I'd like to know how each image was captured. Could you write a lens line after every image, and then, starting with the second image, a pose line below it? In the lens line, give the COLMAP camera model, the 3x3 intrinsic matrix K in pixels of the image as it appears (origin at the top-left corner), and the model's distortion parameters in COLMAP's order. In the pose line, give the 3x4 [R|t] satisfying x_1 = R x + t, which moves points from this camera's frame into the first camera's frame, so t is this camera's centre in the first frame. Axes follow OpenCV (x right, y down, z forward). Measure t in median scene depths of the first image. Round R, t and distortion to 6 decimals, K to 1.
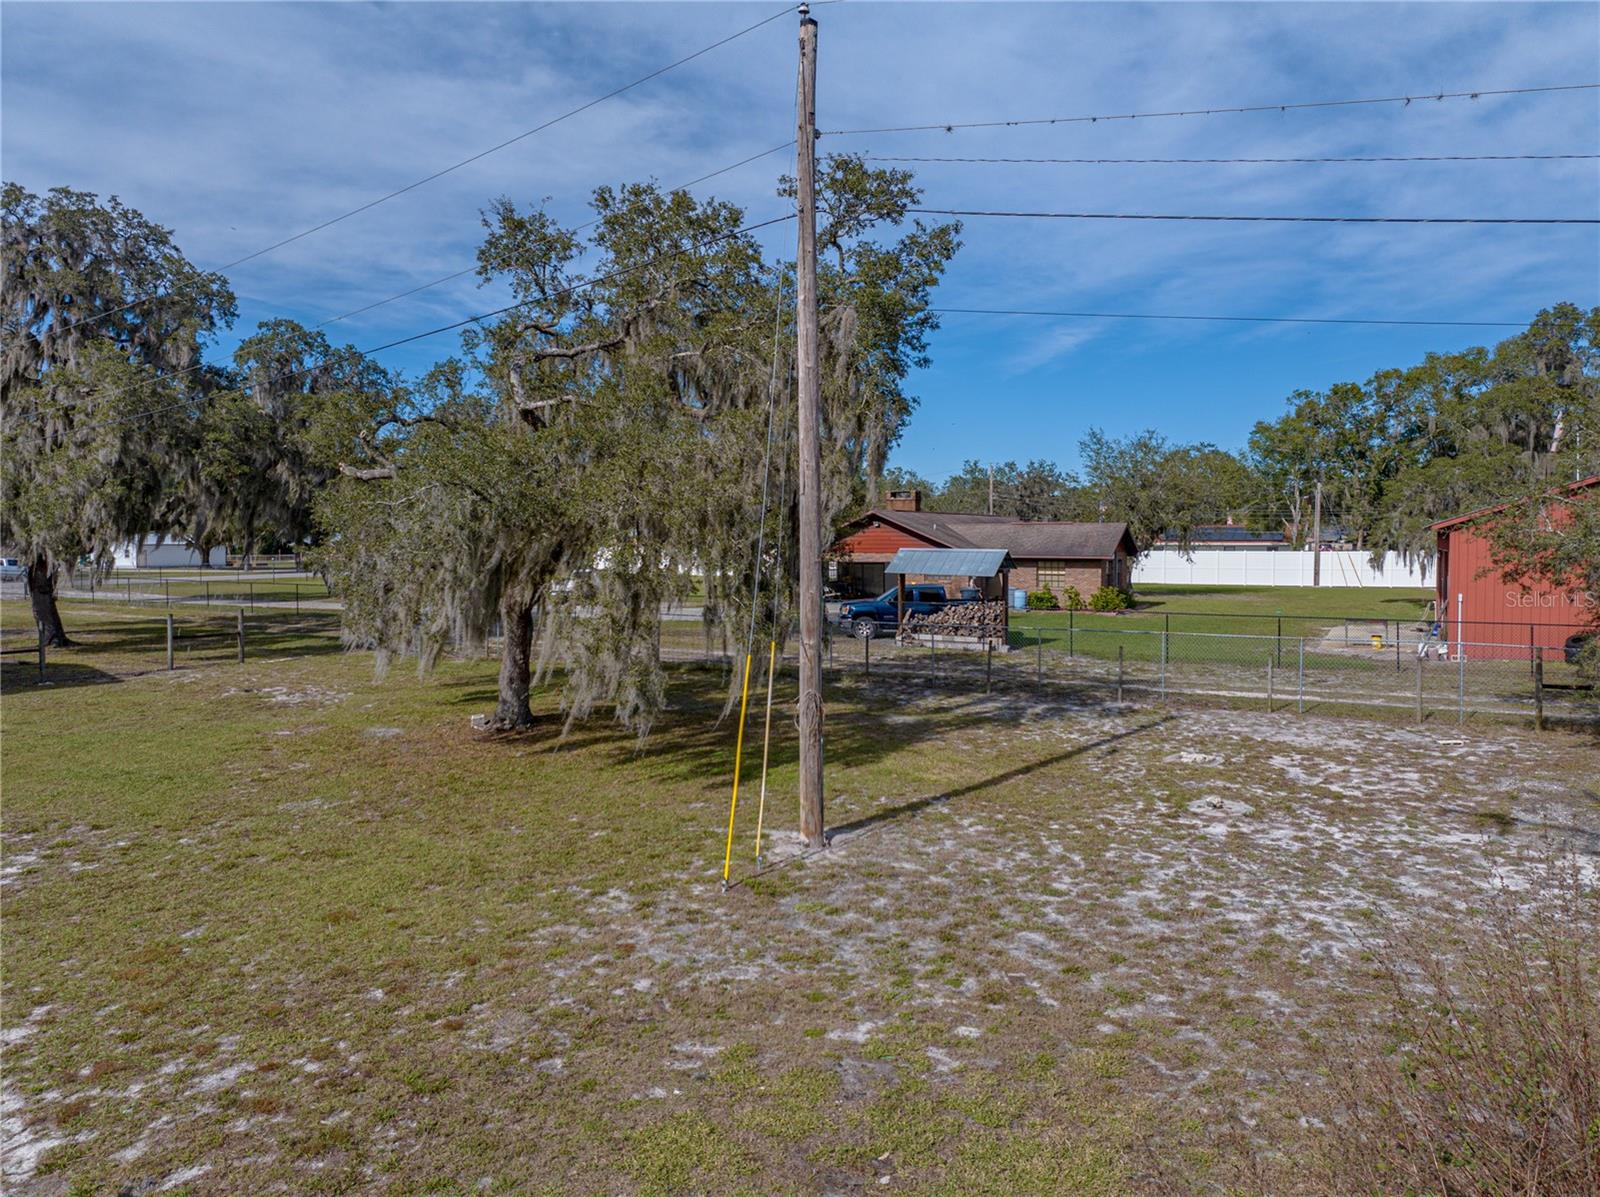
lens RADIAL K [[1128.2, 0, 804.8], [0, 1128.2, 600.9], [0, 0, 1]] dist [-0.034008, 0.021697]
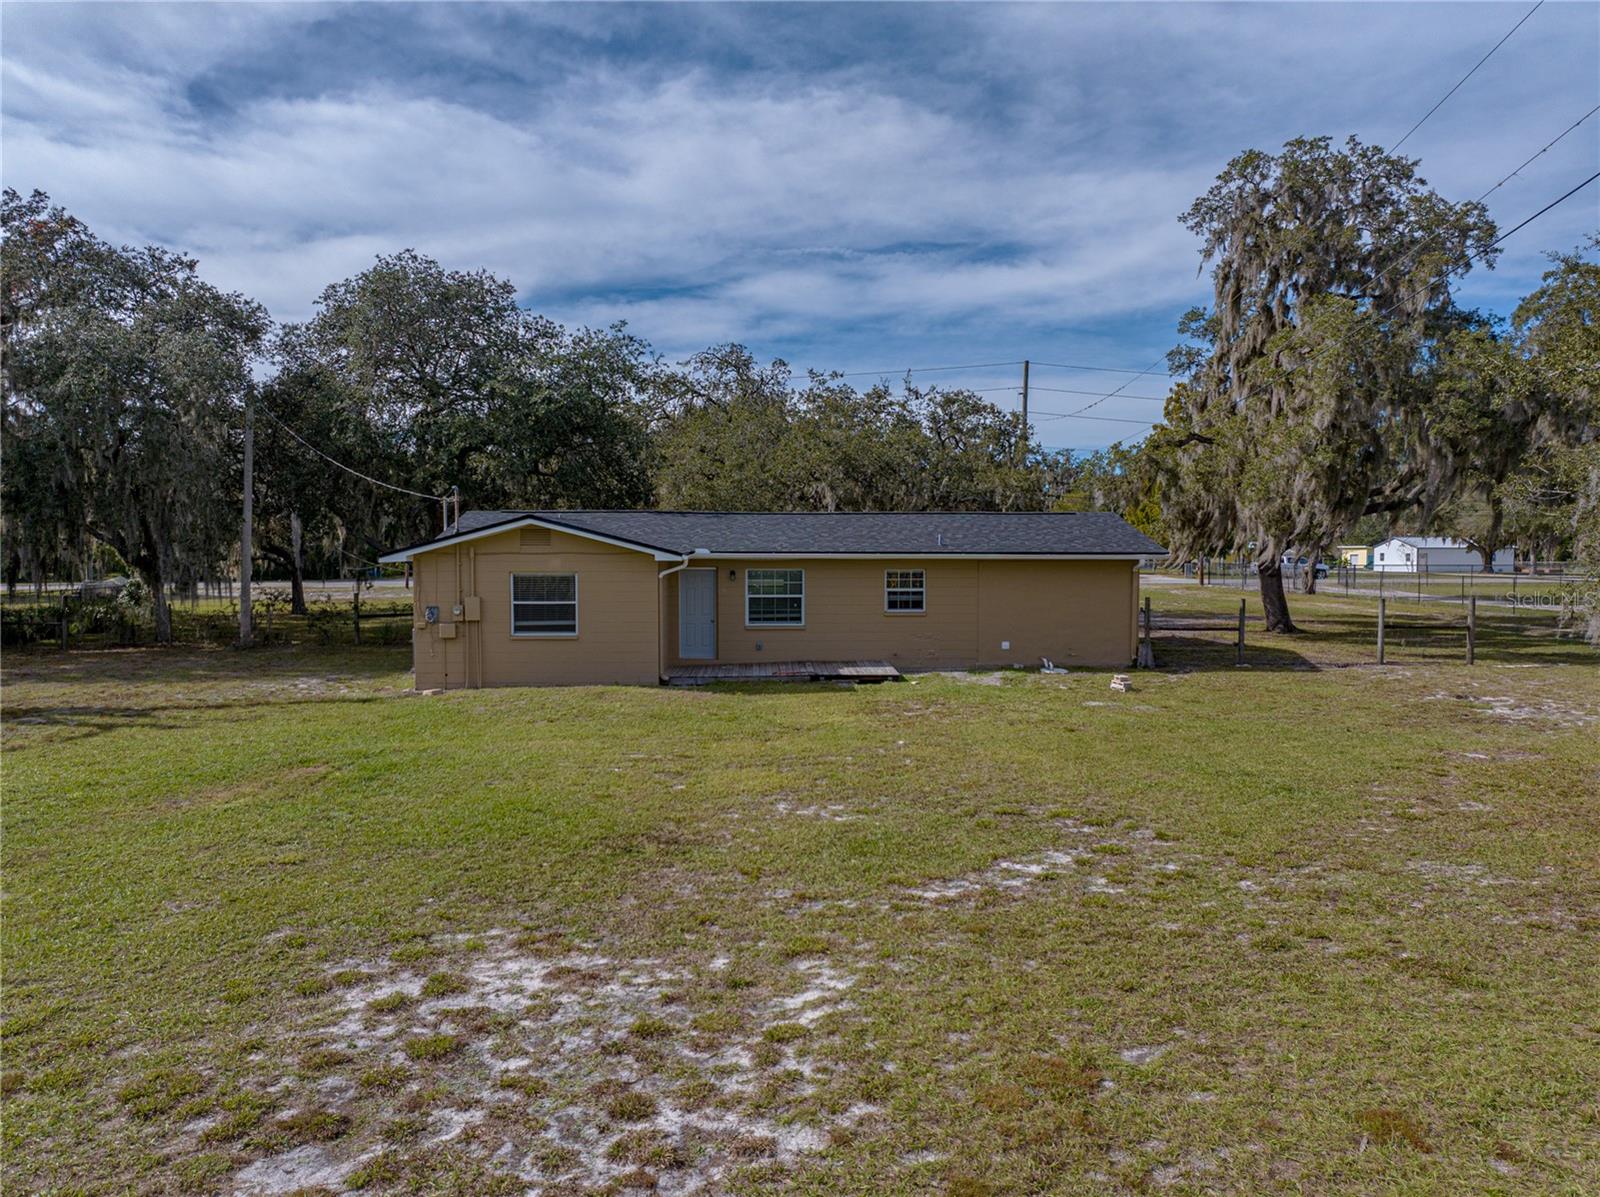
lens RADIAL K [[1121.1, 0, 795.5], [0, 1121.1, 603.7], [0, 0, 1]] dist [-0.033950, 0.017545]
pose [[0.487958, 0.038330, -0.872025, -0.044145], [-0.044926, 0.998814, 0.018764, 0.018511], [0.871710, 0.030020, 0.489102, 0.184747]]
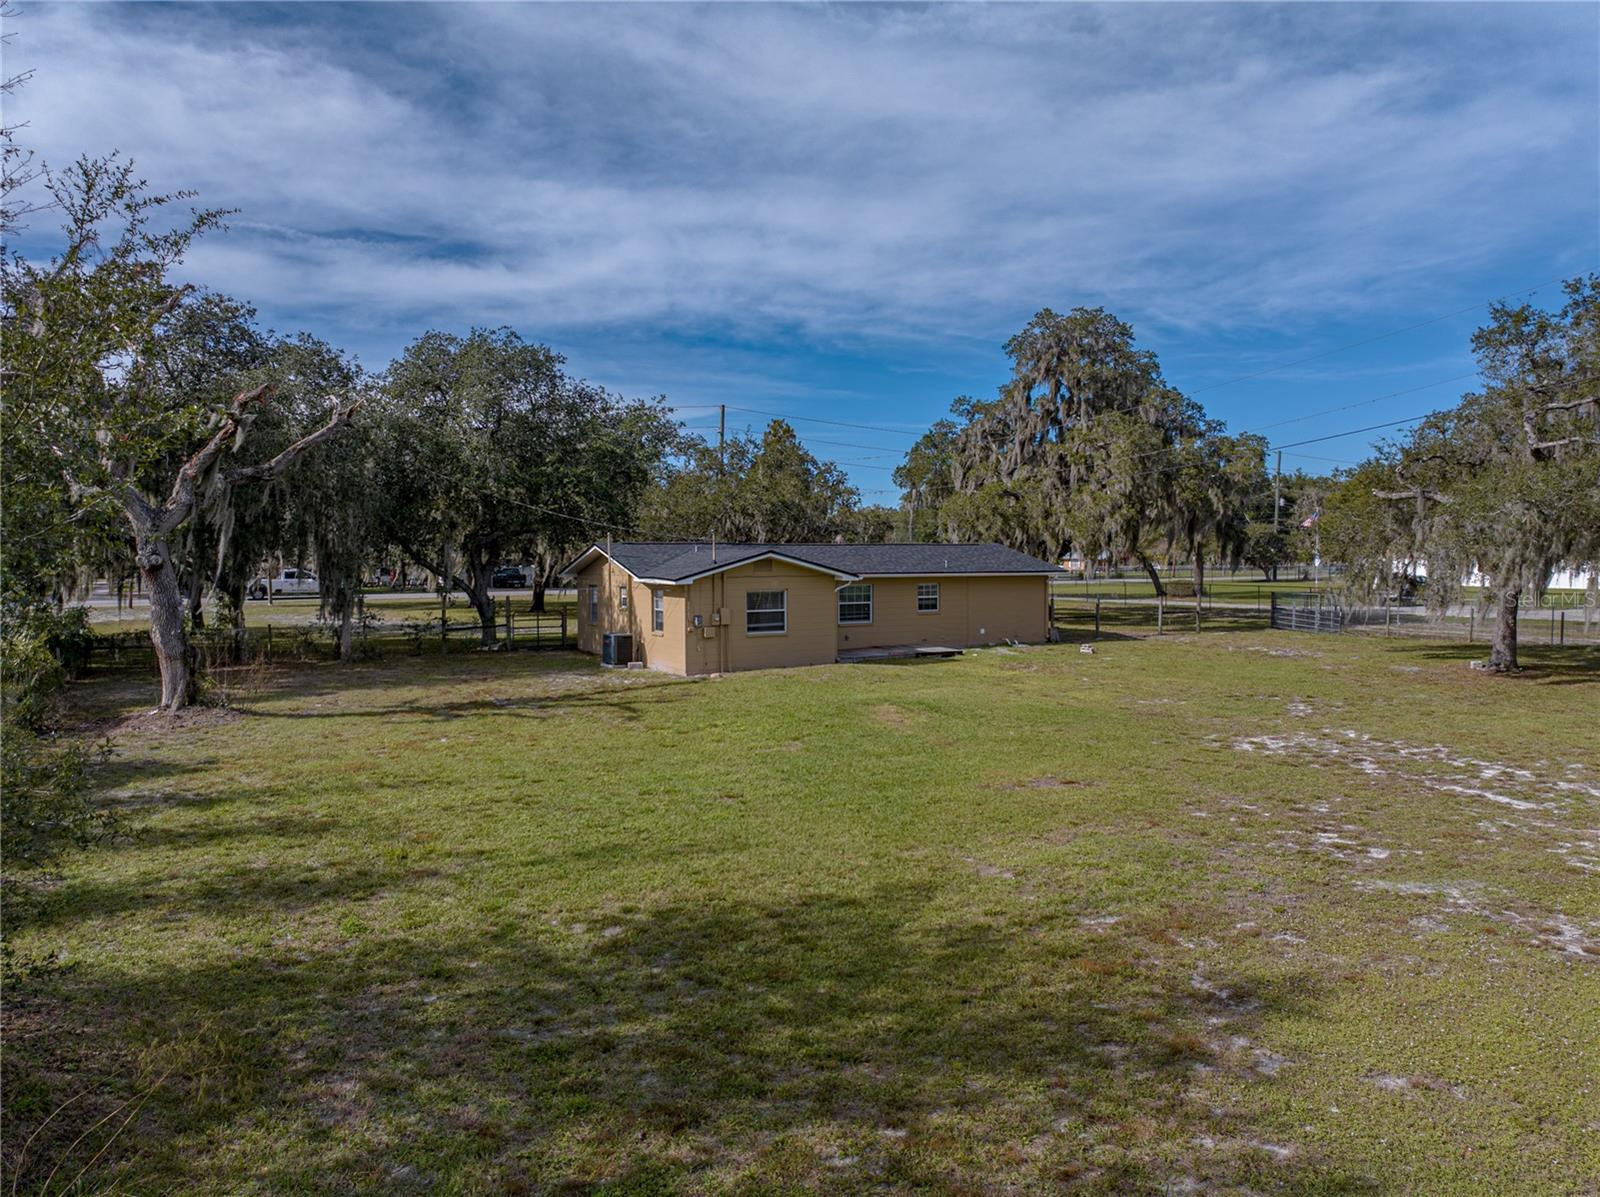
lens RADIAL K [[1169.7, 0, 767.7], [0, 1169.7, 628.4], [0, 0, 1]] dist [-0.038295, 0.042226]
pose [[0.827937, 0.027404, -0.560152, -0.138866], [-0.023993, 0.999622, 0.013440, 0.040490], [0.560308, 0.002312, 0.828281, -0.490262]]
